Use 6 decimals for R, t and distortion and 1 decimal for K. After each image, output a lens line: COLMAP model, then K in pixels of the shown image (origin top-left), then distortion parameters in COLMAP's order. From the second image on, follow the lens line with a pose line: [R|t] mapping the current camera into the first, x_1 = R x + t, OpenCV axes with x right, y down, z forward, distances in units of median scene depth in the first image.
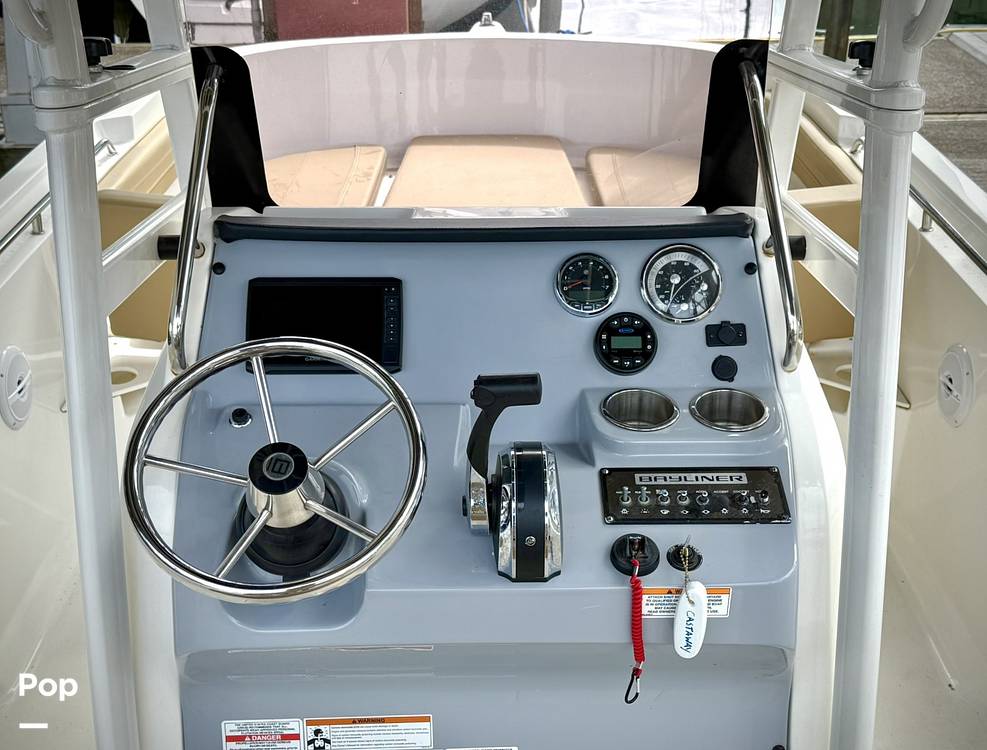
lens RADIAL K [[1327.1, 0, 500.4], [0, 1327.1, 382.1], [0, 0, 1]] dist [0.140486, 0.000000]
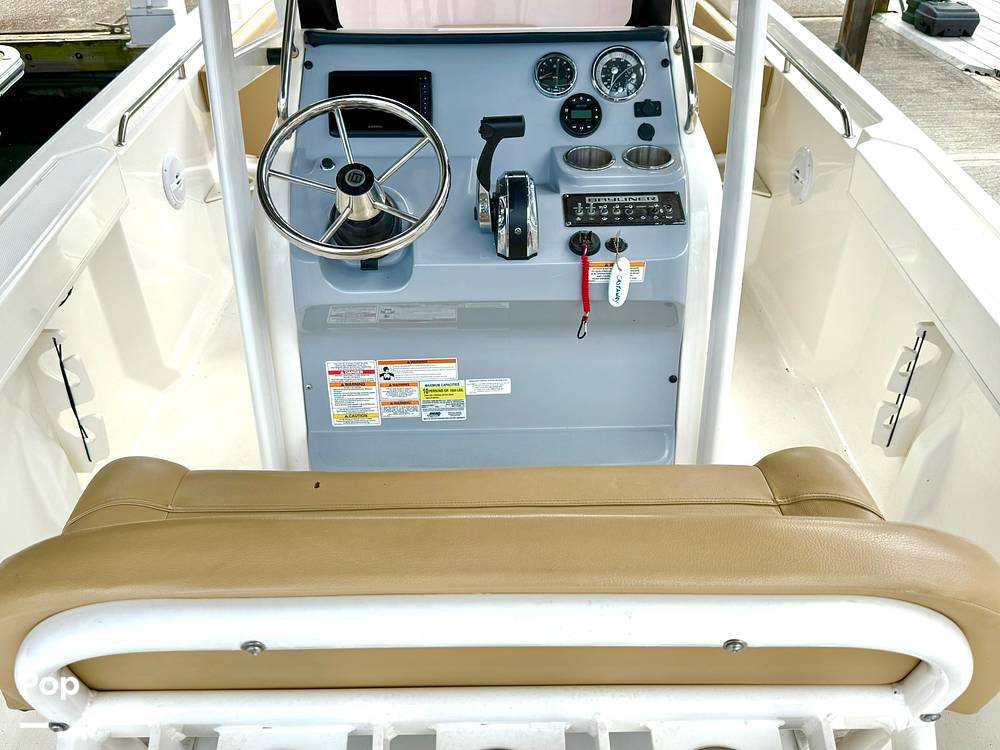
lens RADIAL K [[899.1, 0, 503.5], [0, 899.1, 378.5], [0, 0, 1]] dist [0.100298, -0.064927]
pose [[0.999965, -0.007300, 0.003969, -0.000034], [0.006596, 0.987885, 0.155050, 0.106542], [-0.005053, -0.155019, 0.987899, -0.061914]]
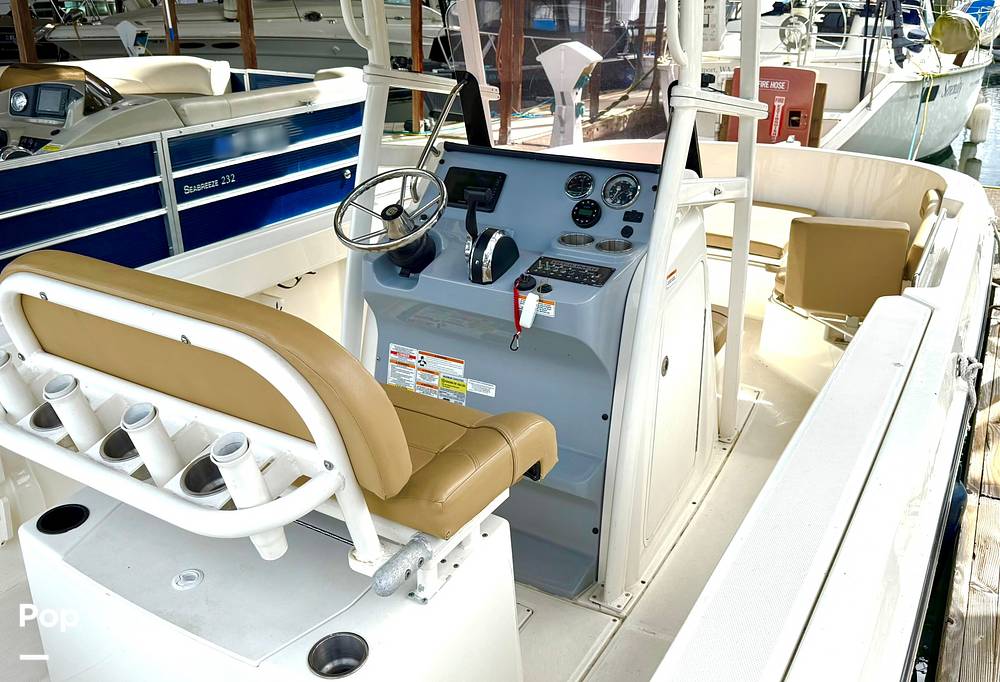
lens RADIAL K [[865.9, 0, 494.4], [0, 865.9, 337.9], [0, 0, 1]] dist [0.015275, 0.001685]
pose [[0.848826, 0.202999, -0.488146, 0.686186], [-0.246135, 0.968911, -0.025070, 0.234410], [0.467881, 0.141430, 0.872402, -0.242040]]
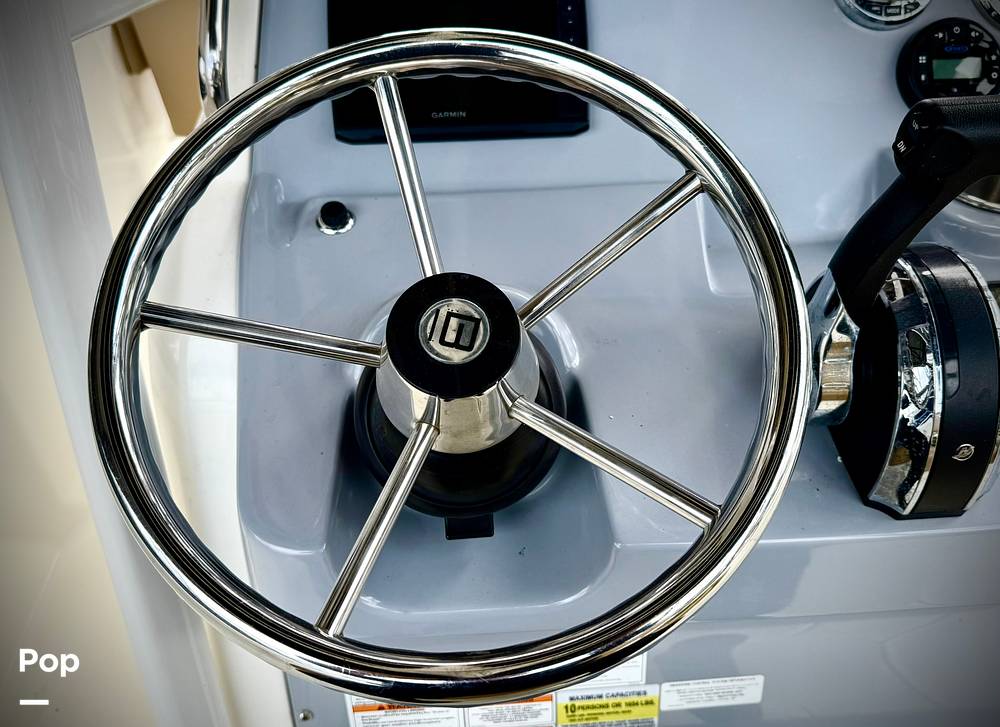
lens RADIAL K [[920.1, 0, 522.8], [0, 920.1, 367.1], [0, 0, 1]] dist [0.050334, -0.011604]
pose [[0.998472, -0.040634, 0.037458, -0.125778], [0.032275, 0.978933, 0.201614, 0.011377], [-0.044862, -0.200097, 0.978748, 0.563348]]
